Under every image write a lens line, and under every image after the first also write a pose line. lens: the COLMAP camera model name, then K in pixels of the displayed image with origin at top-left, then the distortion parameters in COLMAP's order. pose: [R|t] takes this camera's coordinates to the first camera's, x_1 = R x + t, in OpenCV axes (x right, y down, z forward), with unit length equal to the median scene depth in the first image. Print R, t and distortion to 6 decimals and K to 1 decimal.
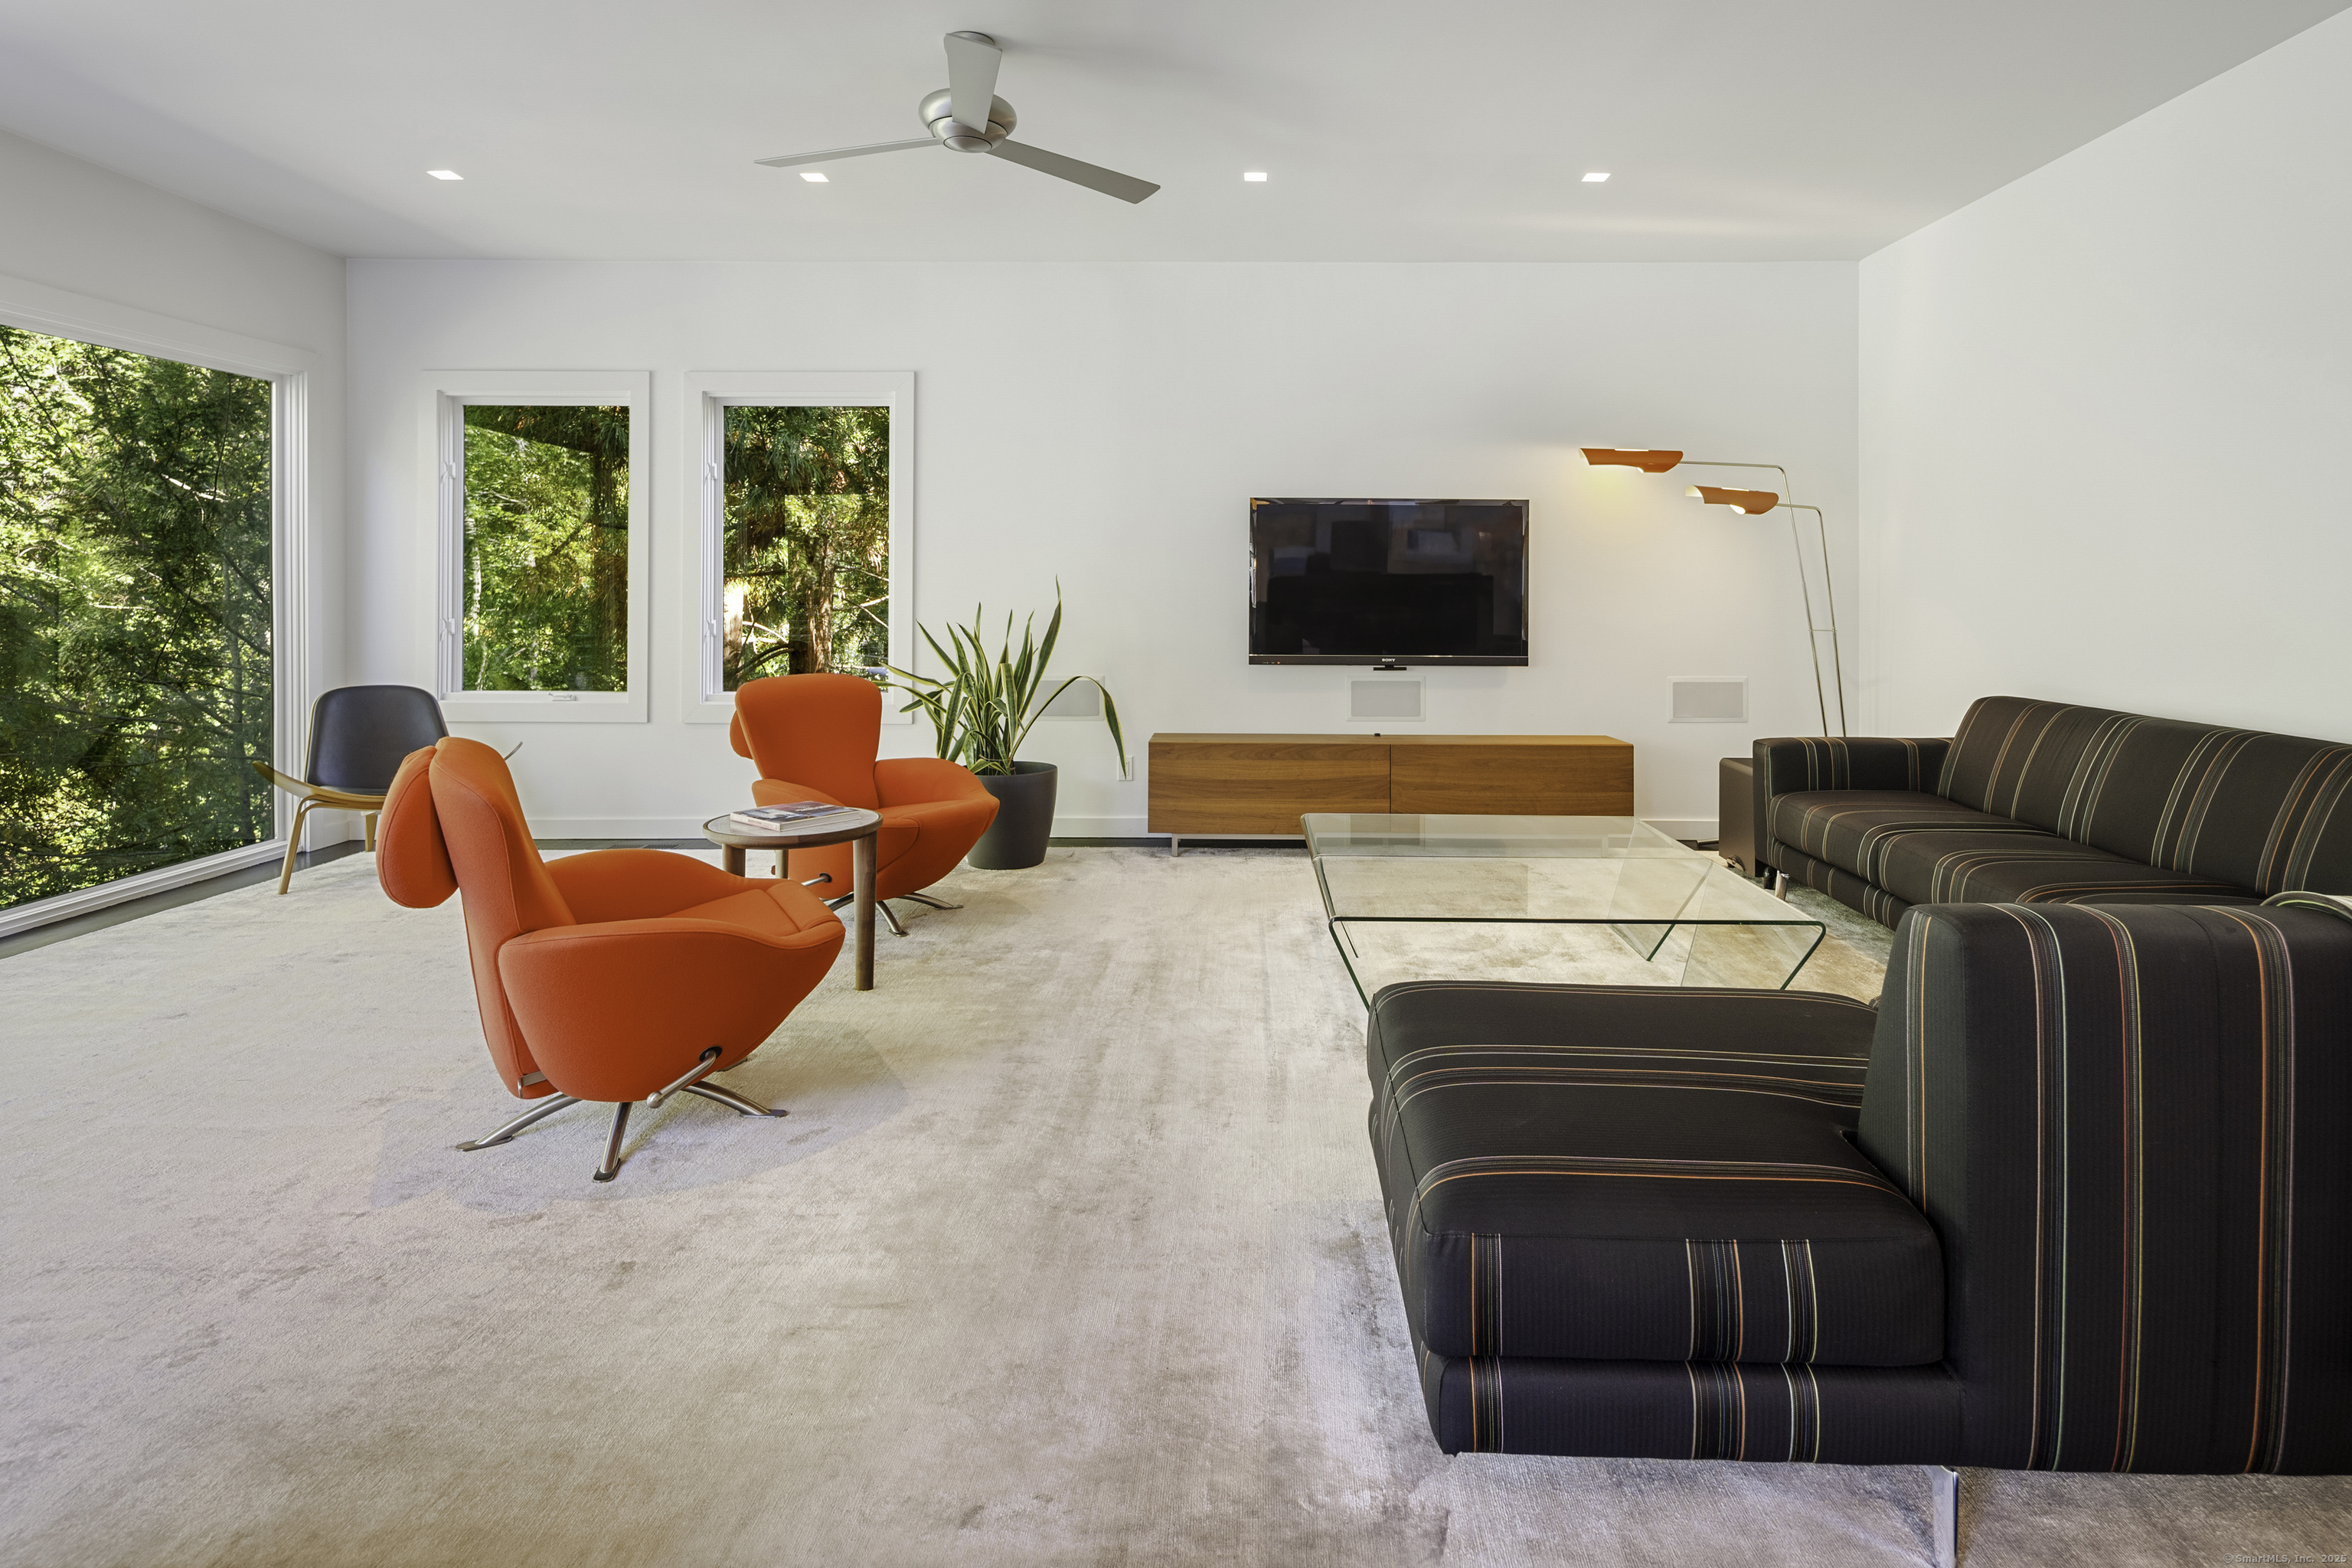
lens RADIAL K [[1176.9, 0, 1193.3], [0, 1176.9, 779.9], [0, 0, 1]] dist [-0.000854, 0.000057]
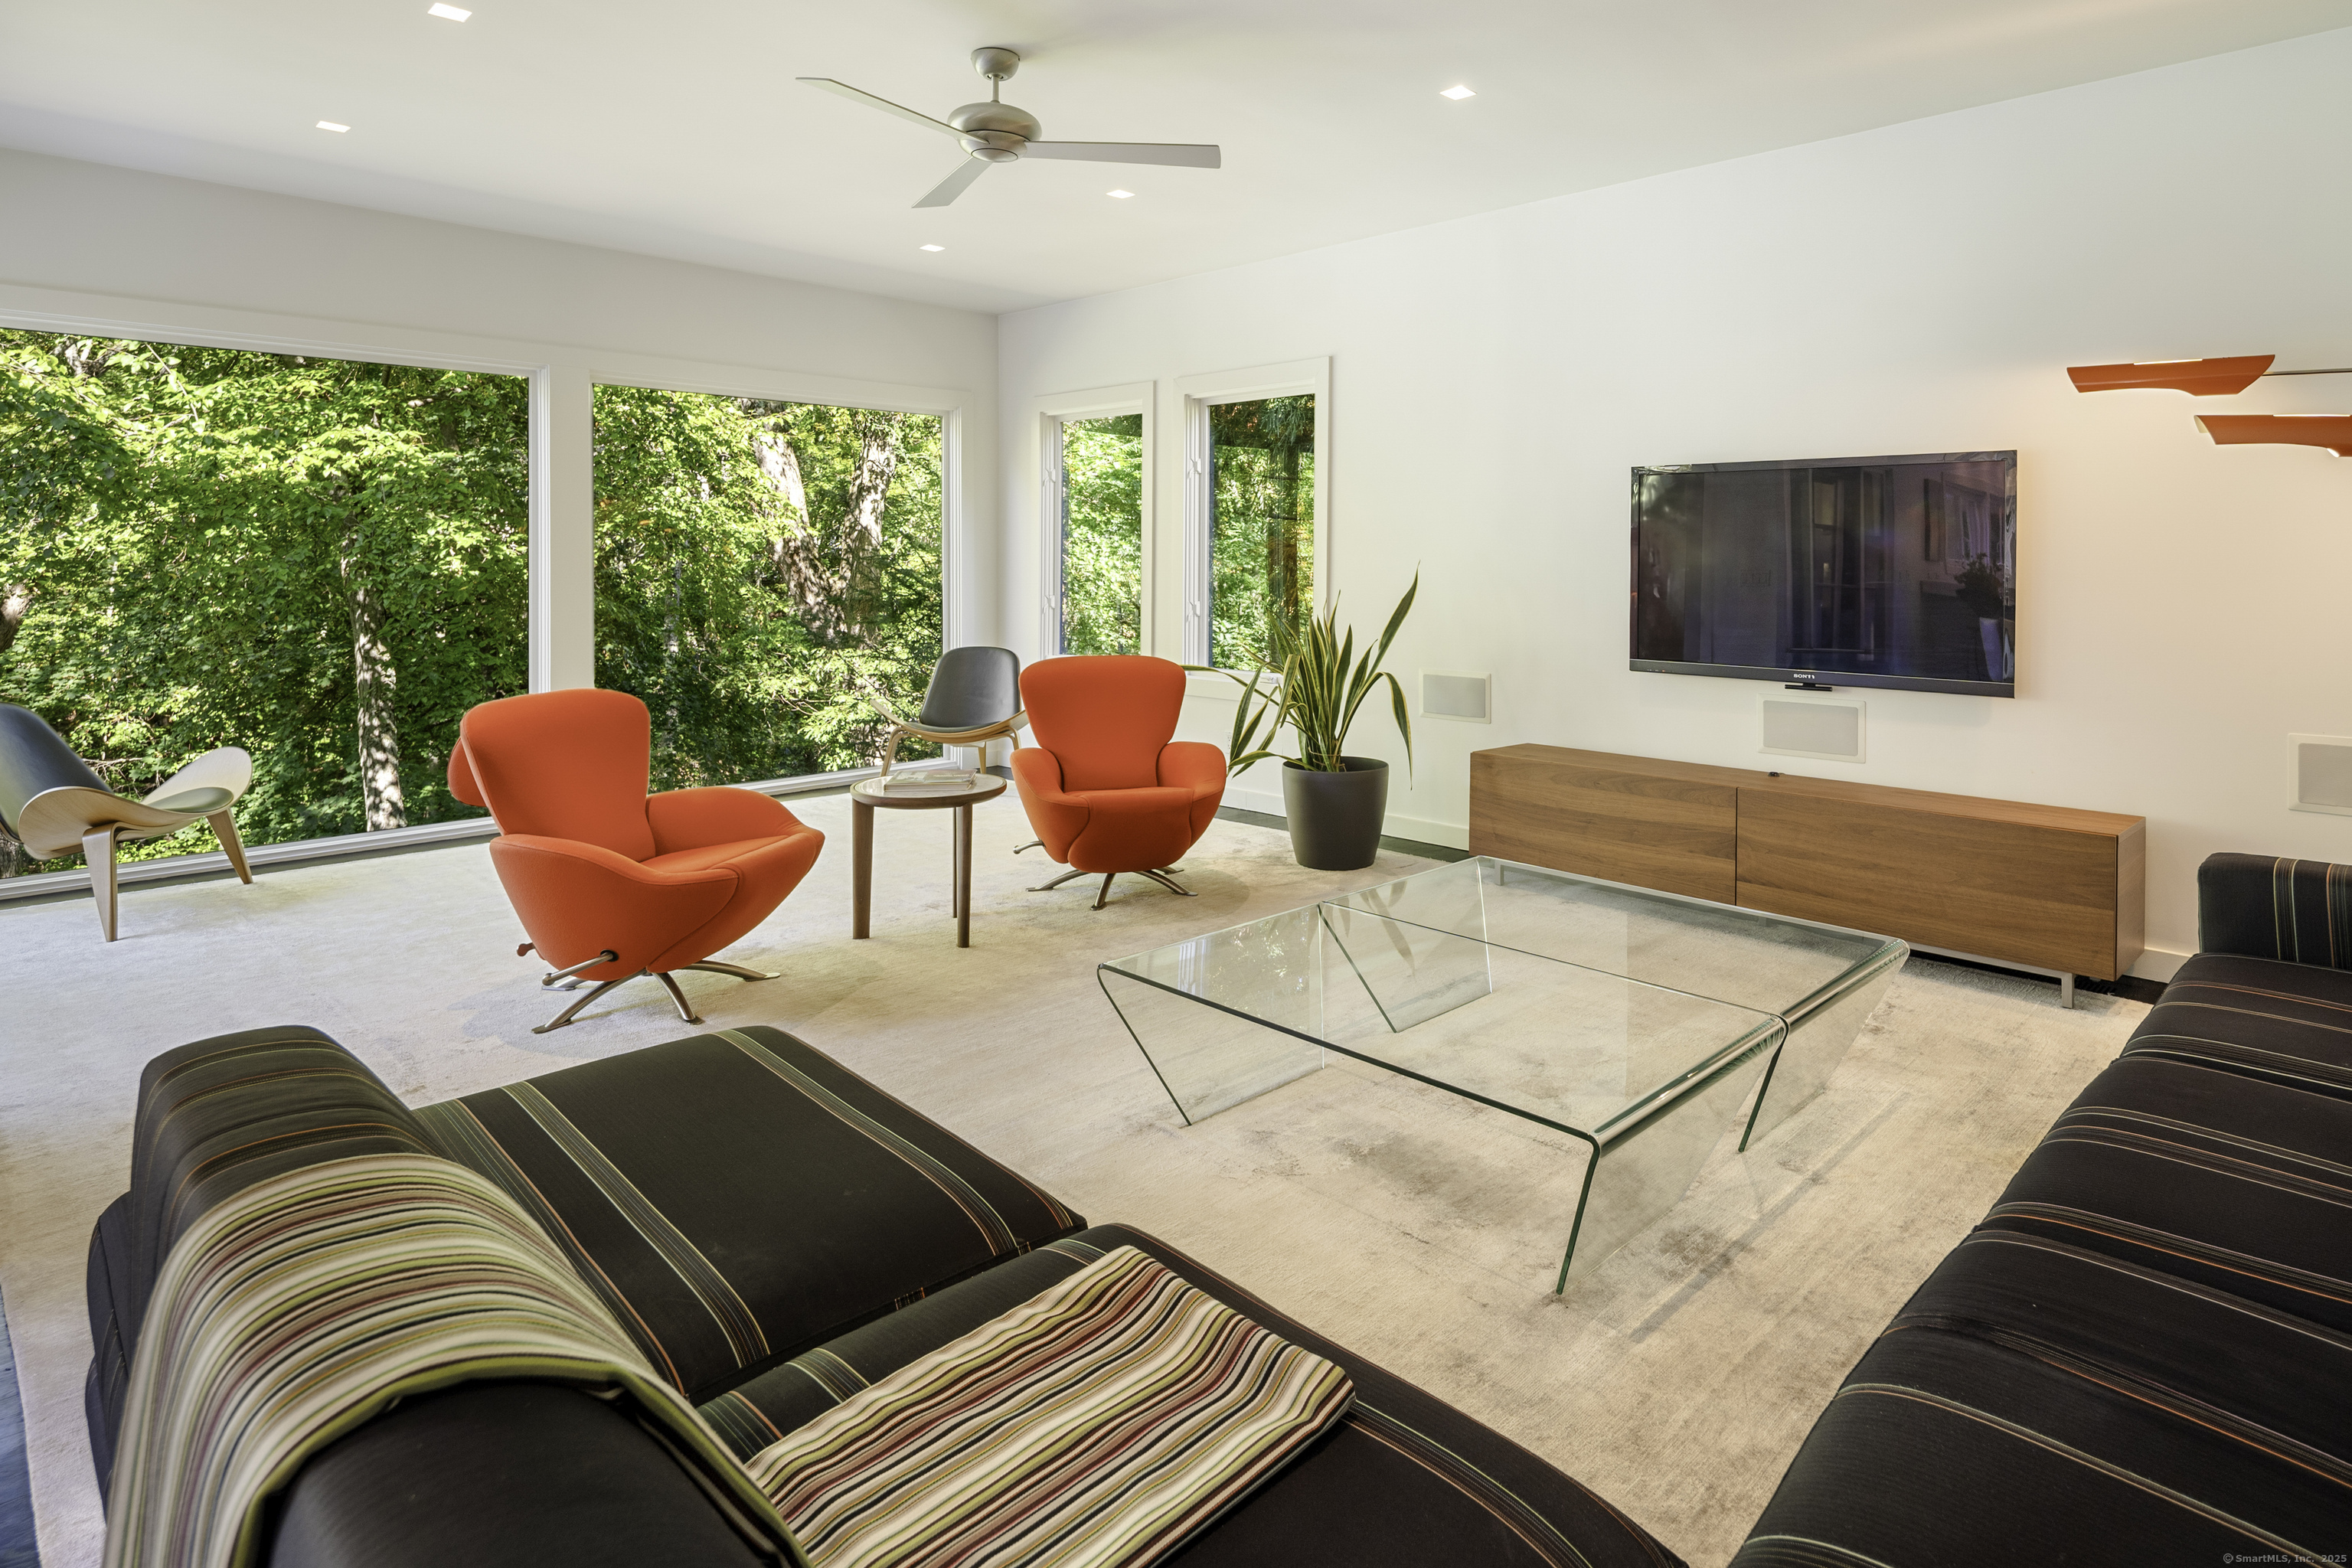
lens RADIAL K [[1176.9, 0, 1193.3], [0, 1176.9, 779.9], [0, 0, 1]] dist [-0.000854, 0.000057]
pose [[0.748240, 0.121037, -0.652294, 0.384620], [-0.105679, 0.992407, 0.062924, -0.044263], [0.654958, 0.021852, 0.755350, 0.189566]]
